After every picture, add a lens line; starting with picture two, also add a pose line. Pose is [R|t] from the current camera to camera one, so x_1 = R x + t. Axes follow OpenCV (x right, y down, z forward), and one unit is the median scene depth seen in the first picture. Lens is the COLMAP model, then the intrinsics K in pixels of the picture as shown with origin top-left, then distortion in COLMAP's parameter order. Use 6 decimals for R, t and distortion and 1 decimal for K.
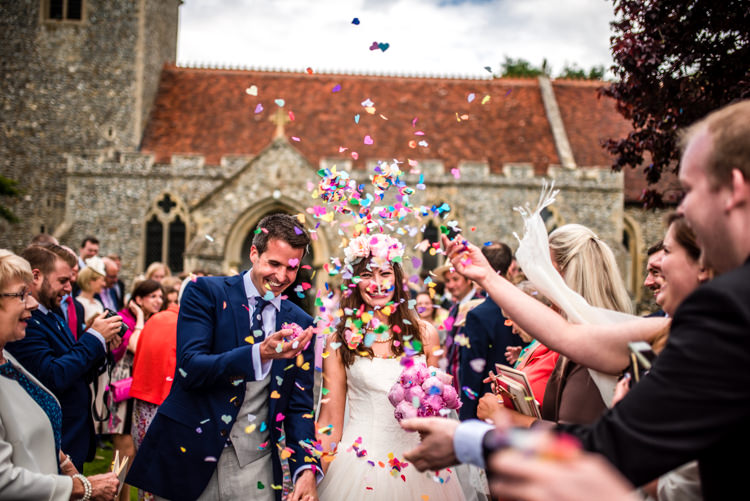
lens RADIAL K [[714.7, 0, 376.3], [0, 714.7, 250.3], [0, 0, 1]] dist [-0.042383, 0.000000]
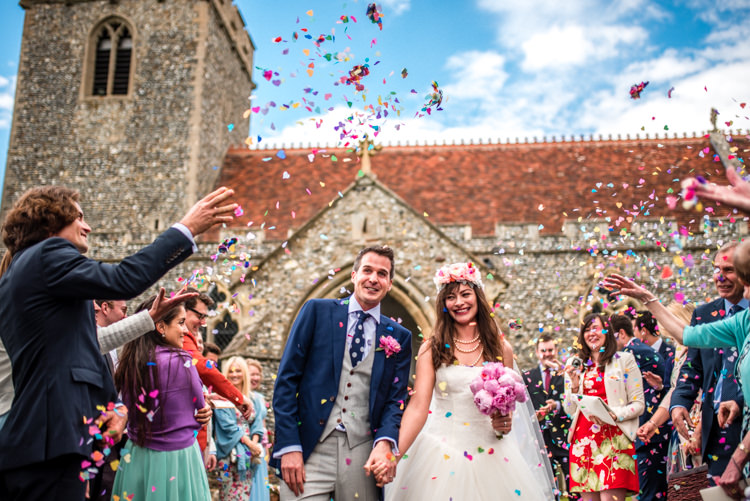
lens RADIAL K [[714.7, 0, 368.9], [0, 714.7, 250.9], [0, 0, 1]] dist [-0.042383, 0.000000]
pose [[0.987403, -0.060478, -0.146214, -0.029733], [0.026847, 0.974709, -0.221858, 0.044011], [0.155933, 0.215138, 0.964054, 0.284931]]
